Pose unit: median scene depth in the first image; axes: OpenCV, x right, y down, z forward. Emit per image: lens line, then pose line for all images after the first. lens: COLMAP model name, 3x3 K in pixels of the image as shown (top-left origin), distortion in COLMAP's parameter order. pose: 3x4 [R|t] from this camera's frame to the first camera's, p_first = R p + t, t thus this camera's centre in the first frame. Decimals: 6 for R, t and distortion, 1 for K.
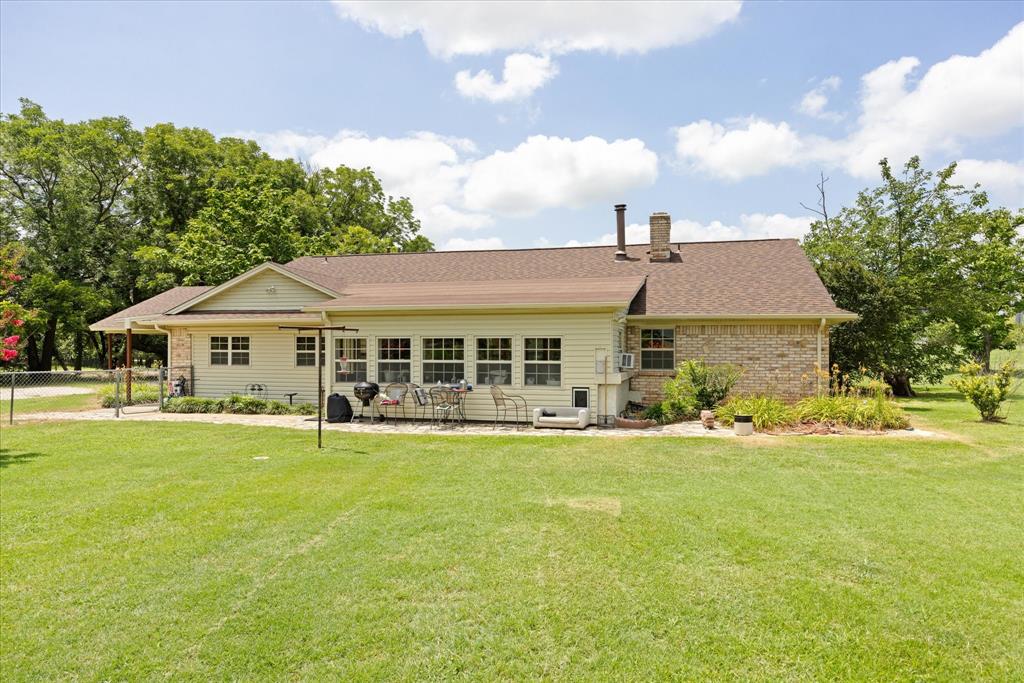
lens RADIAL K [[687.3, 0, 500.7], [0, 687.3, 305.9], [0, 0, 1]] dist [-0.034363, 0.001449]
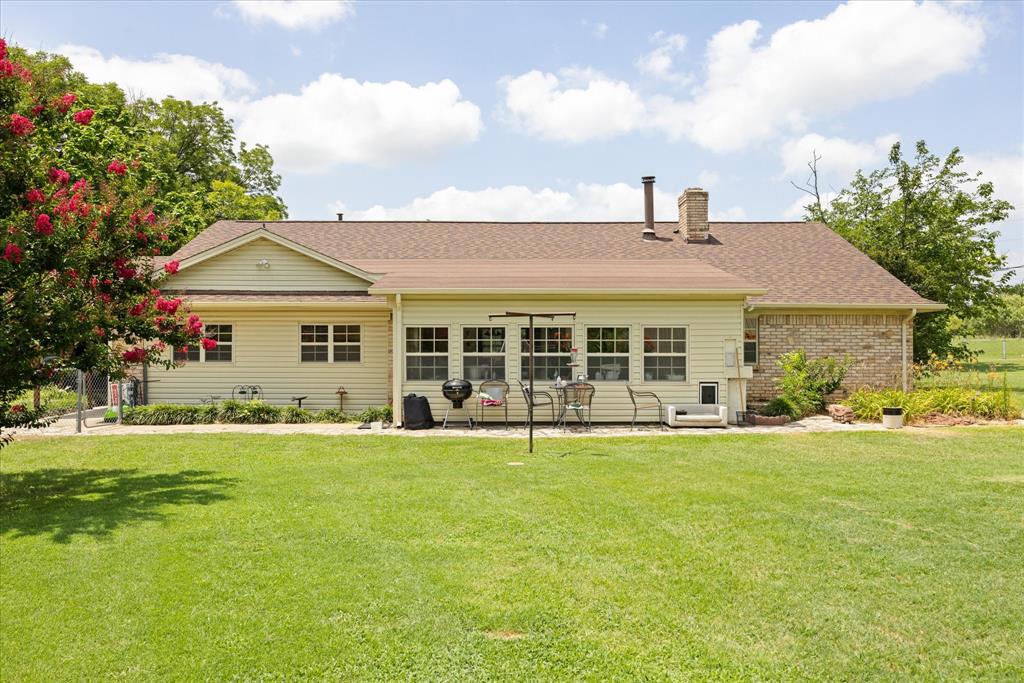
lens RADIAL K [[825.9, 0, 509.2], [0, 825.9, 342.3], [0, 0, 1]] dist [-0.022122, 0.000916]
pose [[0.961777, -0.002085, 0.273826, -0.323278], [-0.016371, 0.997745, 0.065099, -0.000633], [-0.273344, -0.067094, 0.959574, 0.021182]]
